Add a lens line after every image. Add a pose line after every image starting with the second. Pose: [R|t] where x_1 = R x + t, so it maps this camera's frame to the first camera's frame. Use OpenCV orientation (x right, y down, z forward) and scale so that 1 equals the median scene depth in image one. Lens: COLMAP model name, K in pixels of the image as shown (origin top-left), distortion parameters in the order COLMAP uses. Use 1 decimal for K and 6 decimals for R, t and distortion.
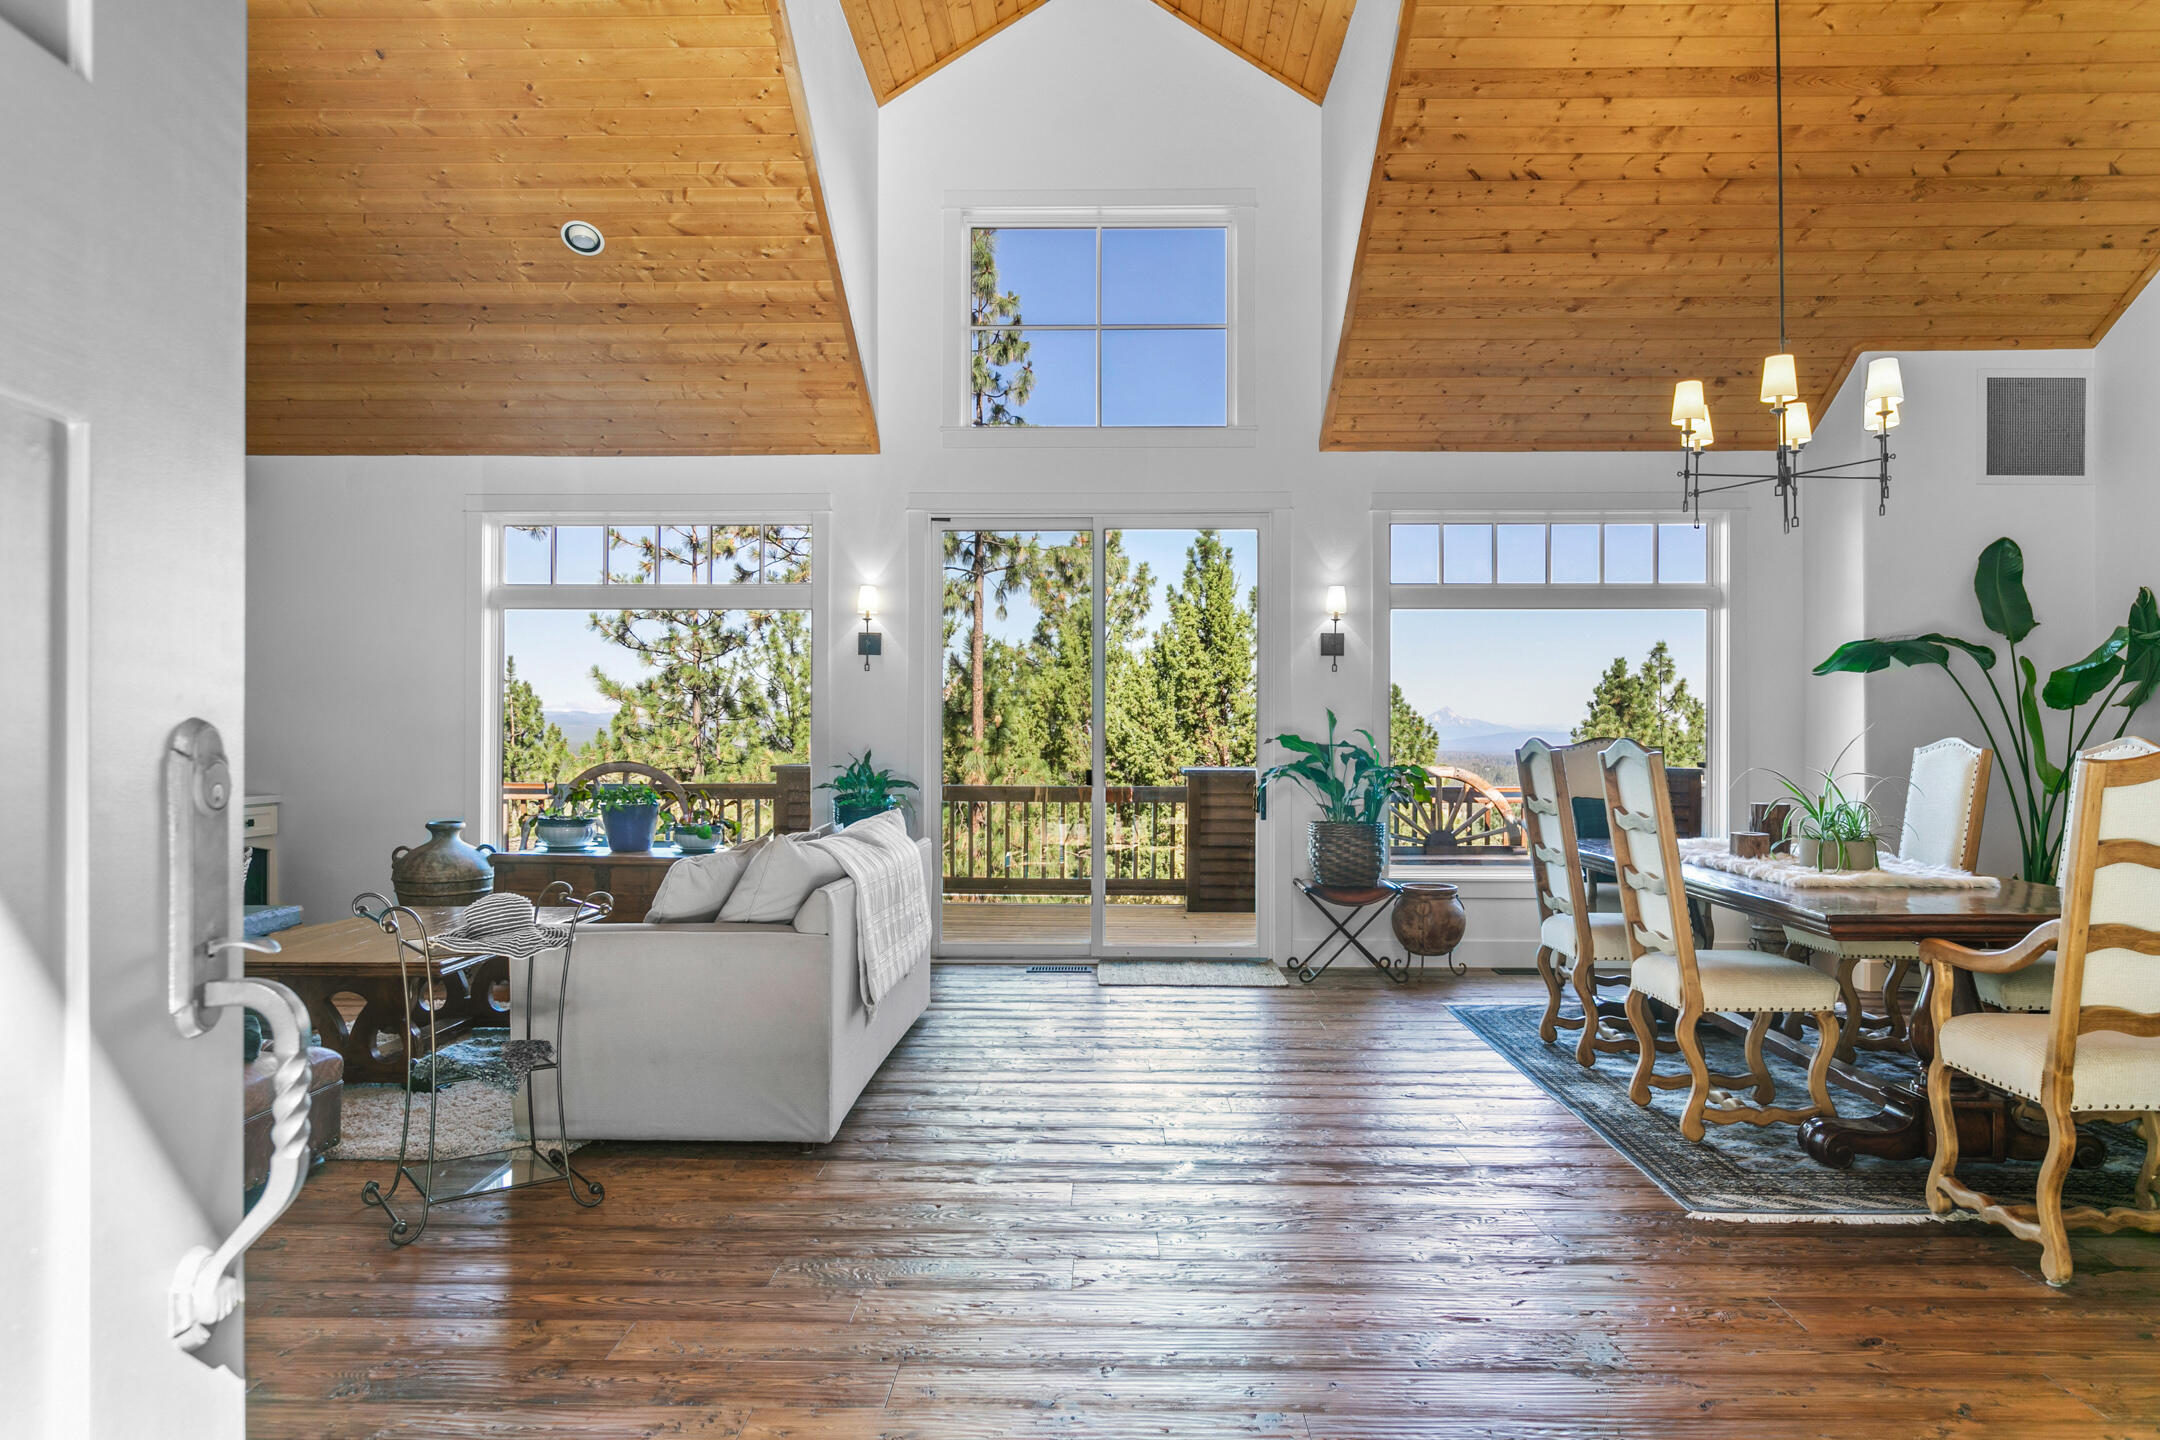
lens RADIAL K [[1348.8, 0, 1102.0], [0, 1348.8, 730.3], [0, 0, 1]] dist [-0.002256, -0.000385]
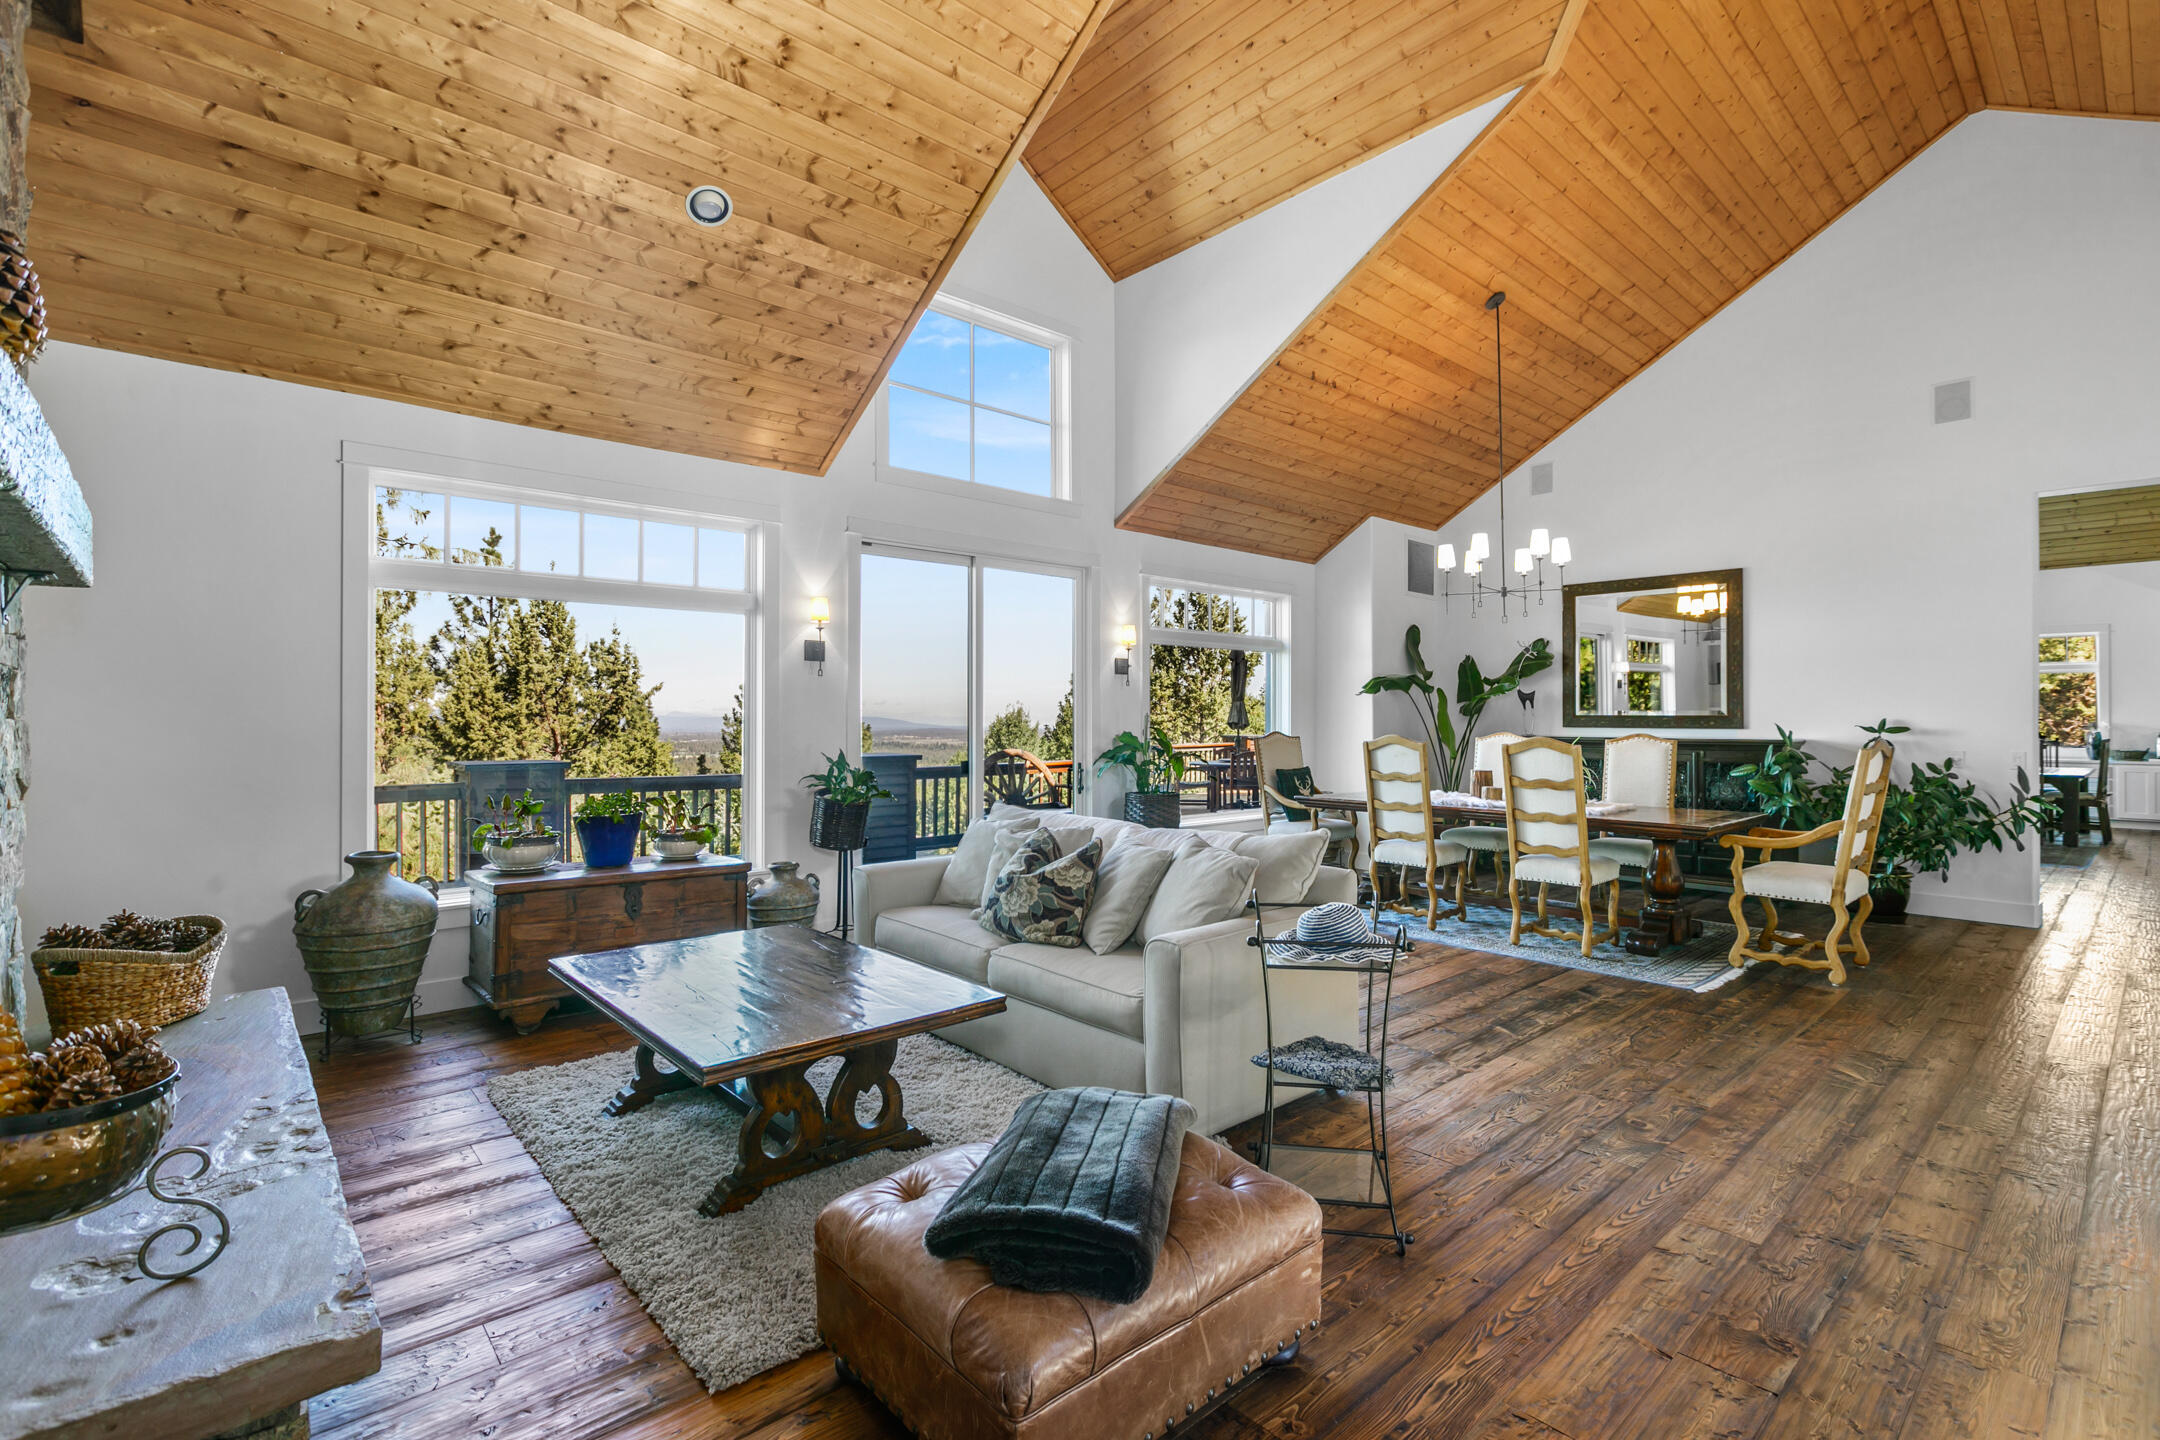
lens RADIAL K [[965.0, 0, 1099.0], [0, 965.0, 712.7], [0, 0, 1]] dist [-0.000785, 0.000538]
pose [[0.732143, 0.003551, 0.681142, -0.562326], [-0.002174, 0.999994, -0.002877, -0.013291], [-0.681148, 0.000625, 0.732146, 0.292758]]
